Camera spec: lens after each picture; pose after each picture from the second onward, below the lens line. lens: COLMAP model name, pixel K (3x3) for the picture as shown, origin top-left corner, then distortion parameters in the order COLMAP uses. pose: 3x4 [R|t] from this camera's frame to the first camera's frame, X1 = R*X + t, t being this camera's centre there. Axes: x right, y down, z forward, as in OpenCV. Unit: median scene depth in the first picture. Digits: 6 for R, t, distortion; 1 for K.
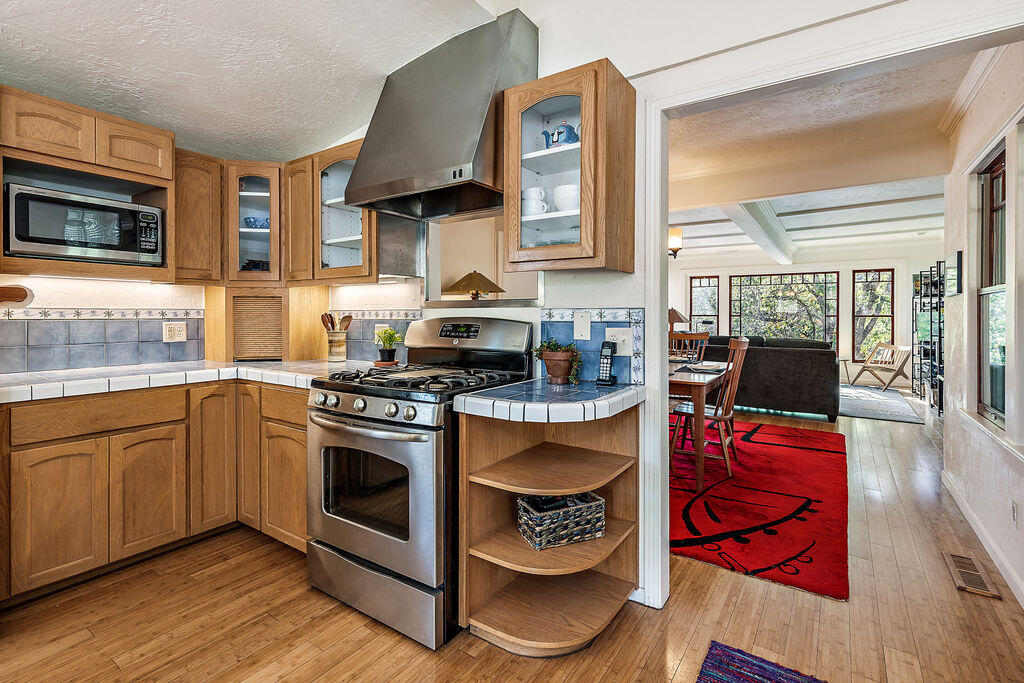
lens RADIAL K [[473.2, 0, 511.5], [0, 473.2, 319.4], [0, 0, 1]] dist [0.001715, 0.000288]
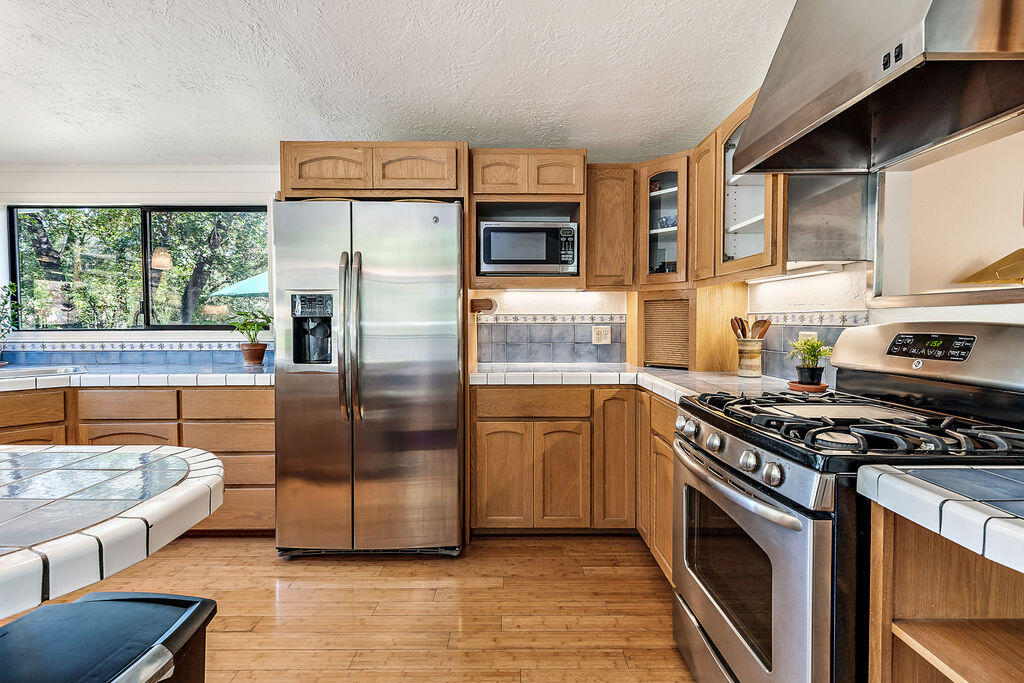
lens RADIAL K [[465.5, 0, 511.1], [0, 465.5, 332.5], [0, 0, 1]] dist [0.004105, 0.000130]
pose [[0.570879, 0.020465, -0.820779, 0.063443], [-0.006429, 0.999770, 0.020456, -0.000436], [0.821009, -0.006401, 0.570879, 0.258059]]
